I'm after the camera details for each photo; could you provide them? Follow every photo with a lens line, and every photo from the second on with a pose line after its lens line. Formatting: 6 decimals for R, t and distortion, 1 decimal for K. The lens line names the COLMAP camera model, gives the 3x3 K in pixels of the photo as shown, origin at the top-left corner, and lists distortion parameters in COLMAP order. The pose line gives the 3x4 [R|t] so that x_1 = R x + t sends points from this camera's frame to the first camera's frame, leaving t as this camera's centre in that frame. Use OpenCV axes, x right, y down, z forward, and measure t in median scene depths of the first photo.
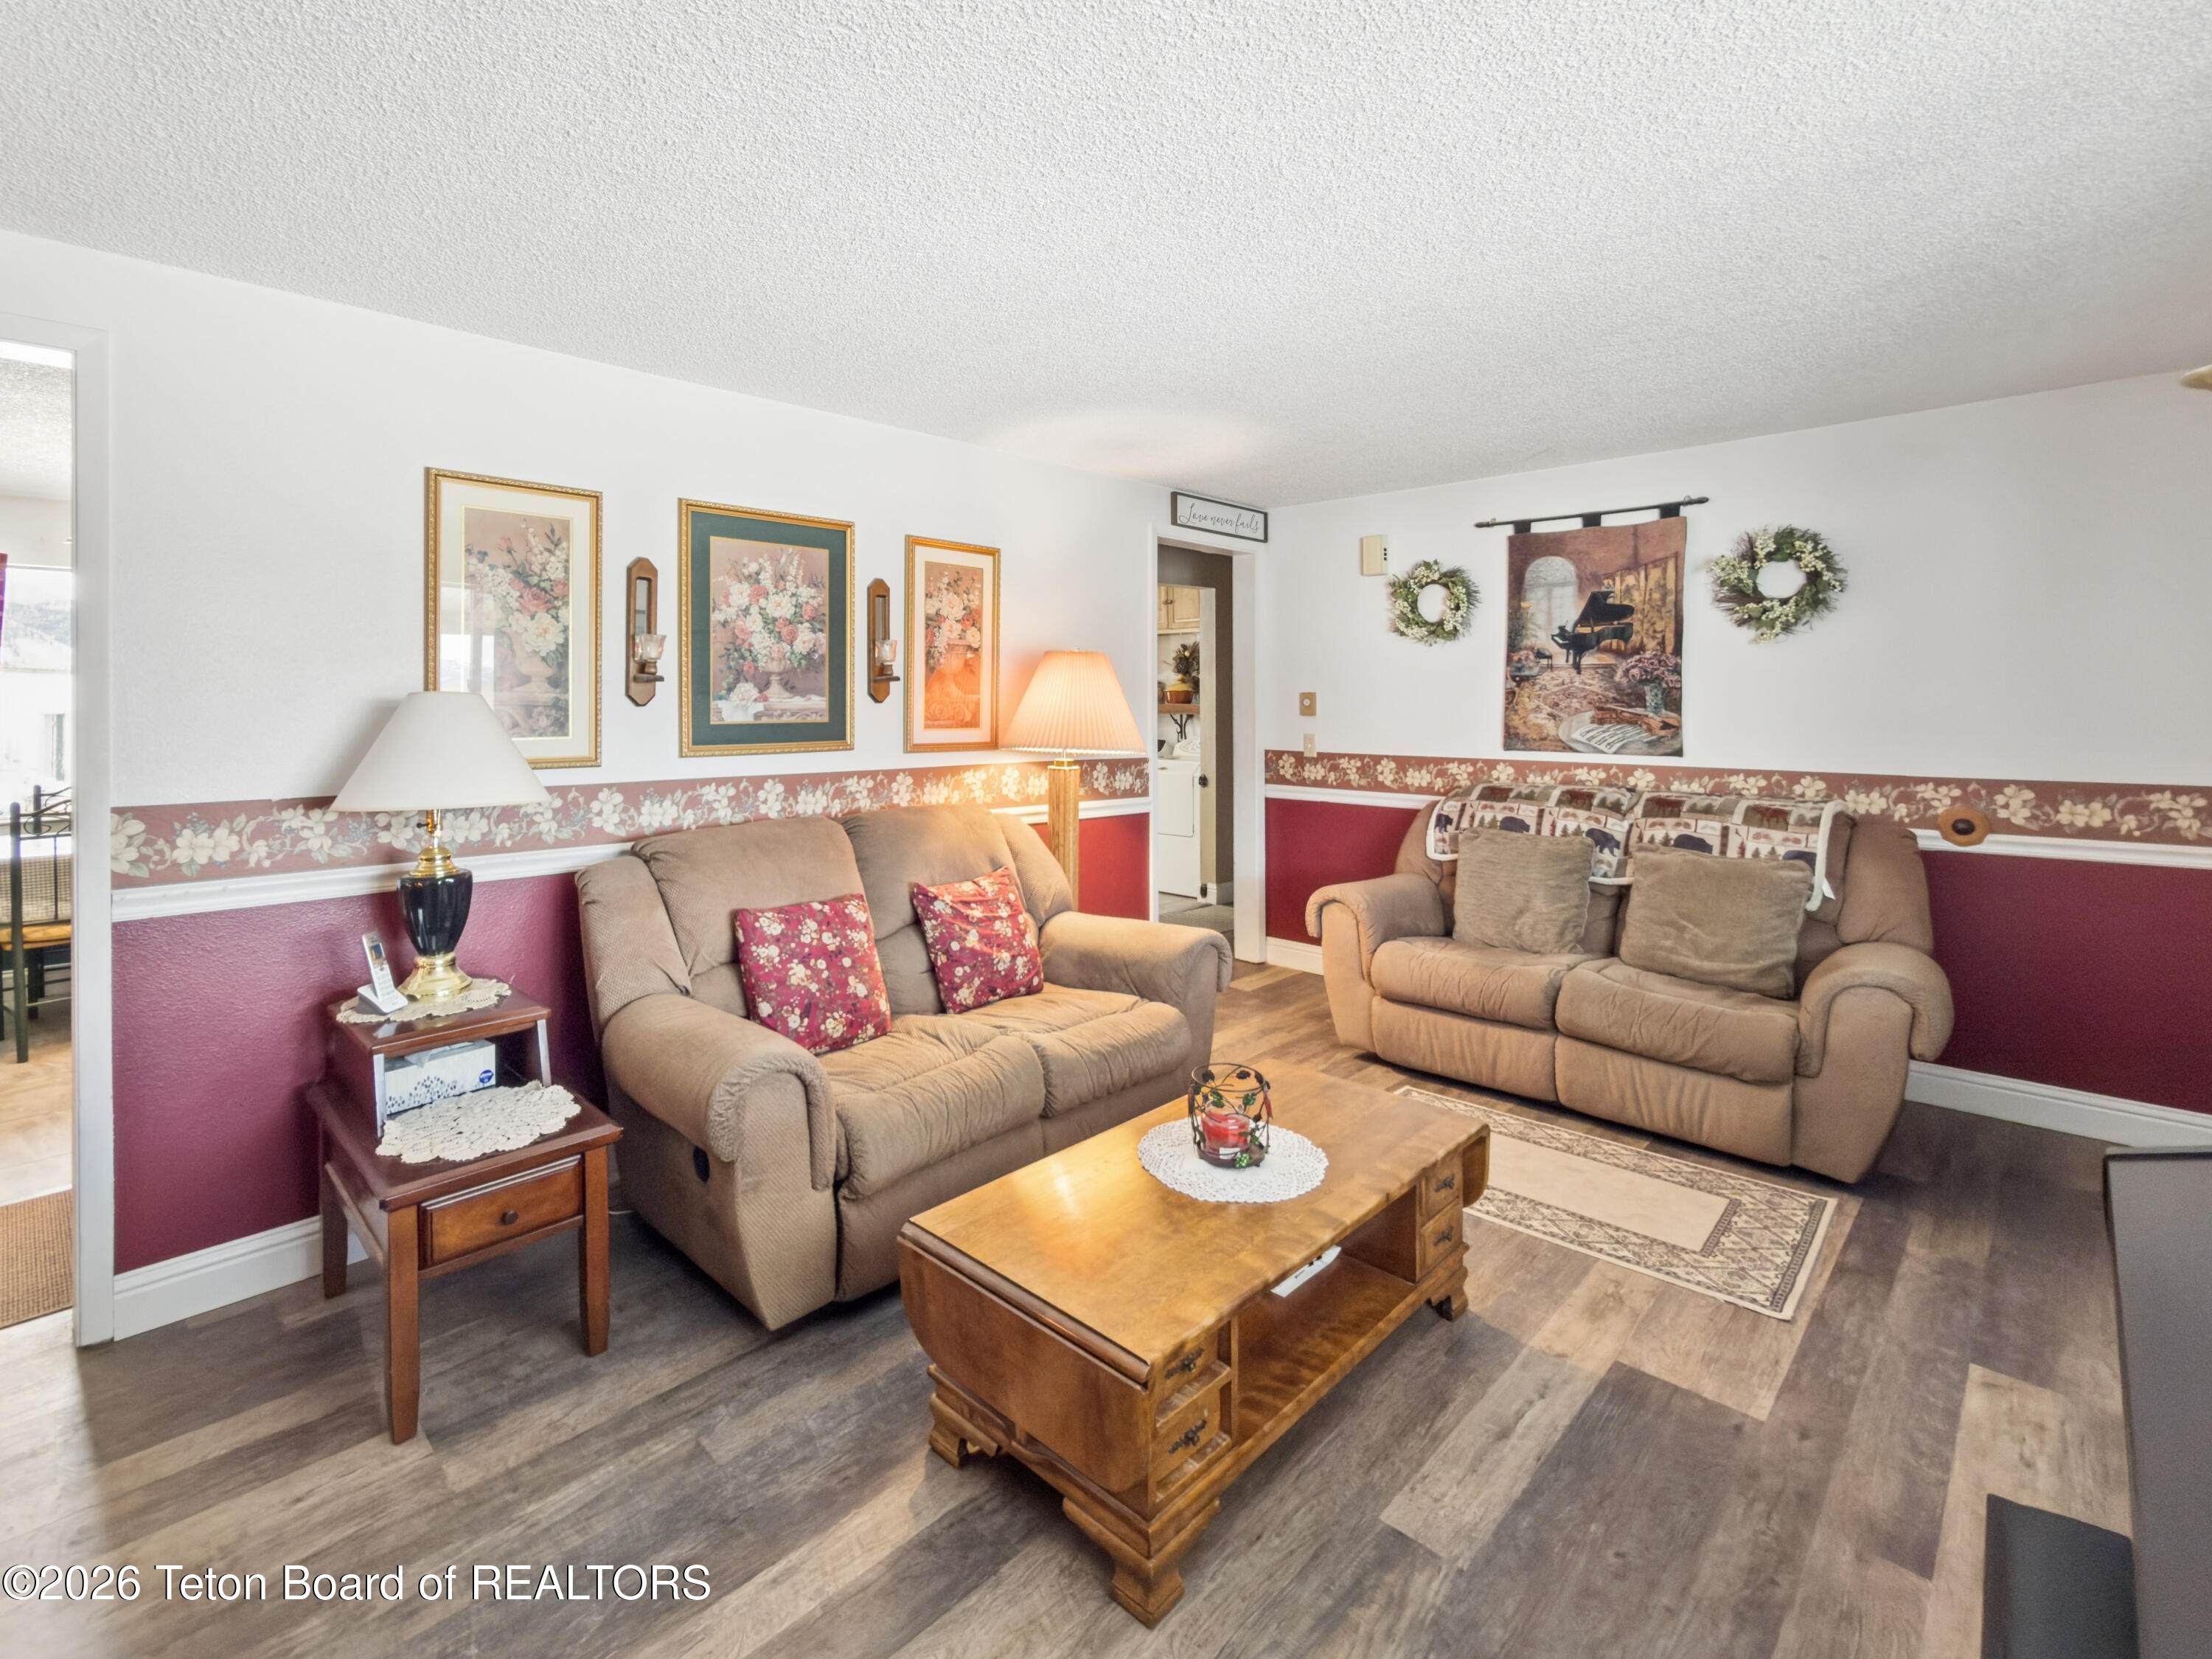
lens RADIAL K [[893.5, 0, 1106.0], [0, 893.5, 829.5], [0, 0, 1]] dist [0.000834, 0.000085]
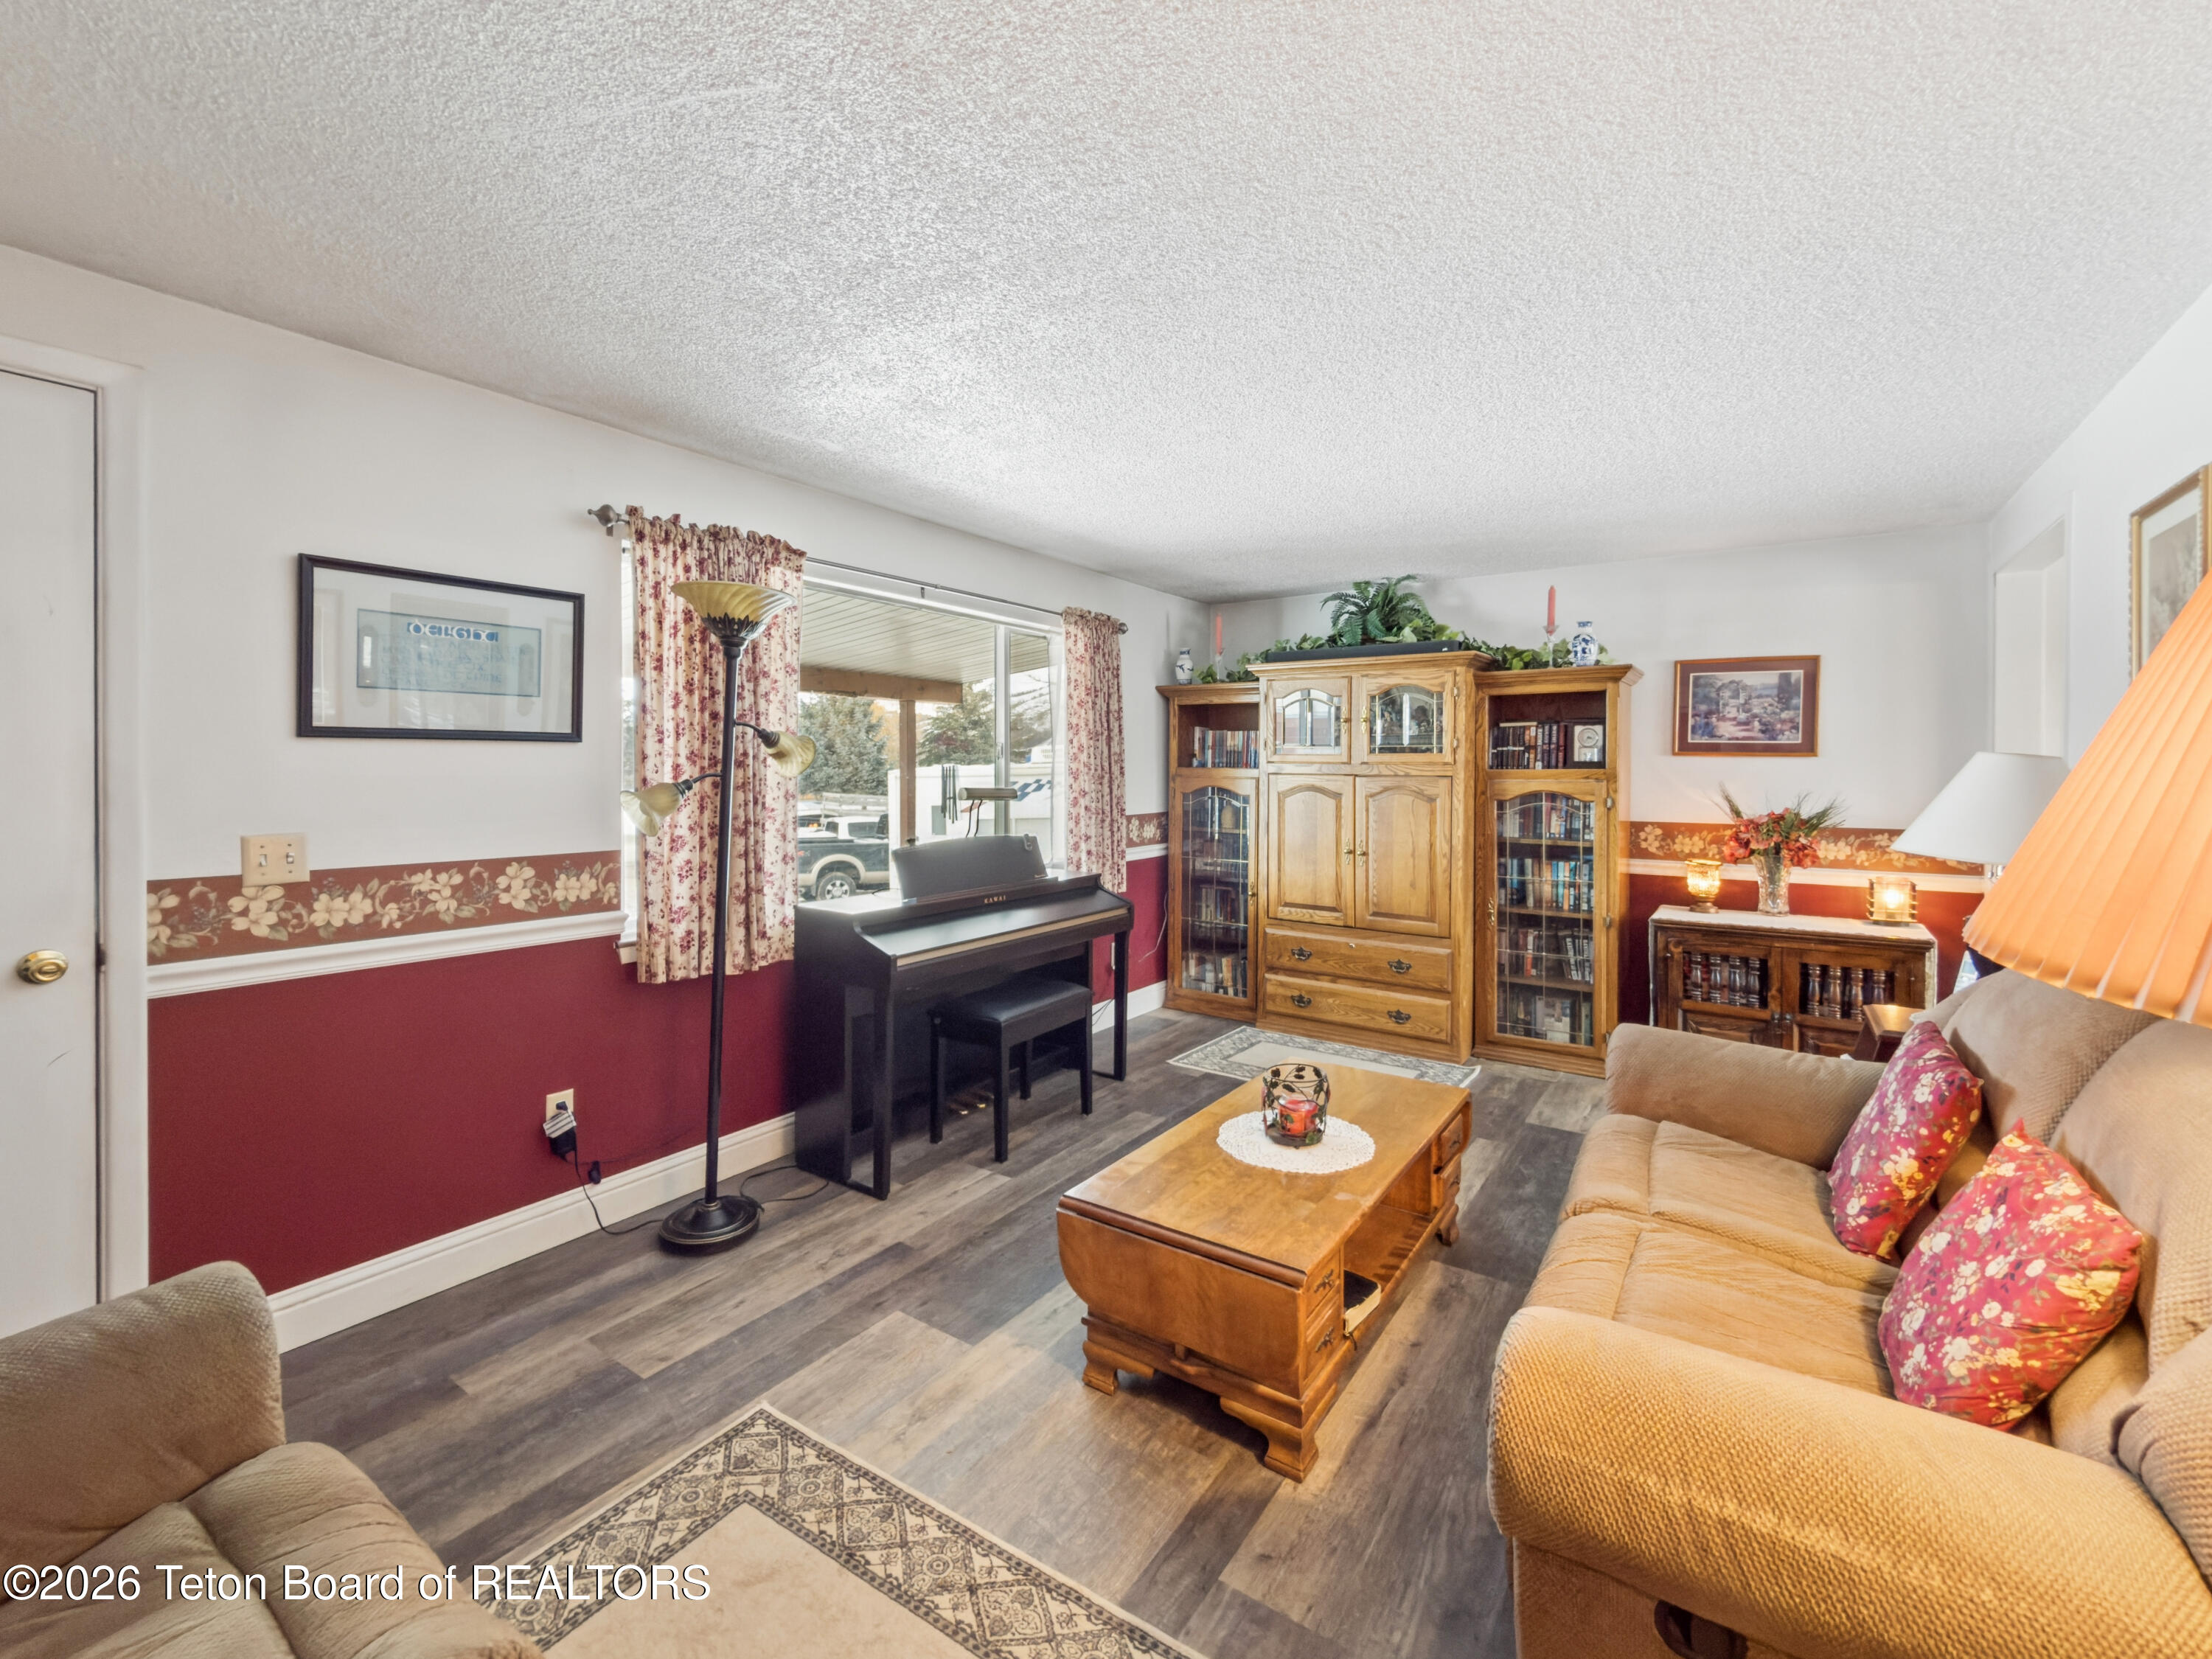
lens RADIAL K [[893.5, 0, 1106.0], [0, 893.5, 829.5], [0, 0, 1]] dist [0.000834, 0.000085]
pose [[-0.978348, 0.030314, -0.204732, 0.553587], [0.013849, 0.996587, 0.081382, -0.141736], [0.206501, 0.076785, -0.975429, 1.889594]]
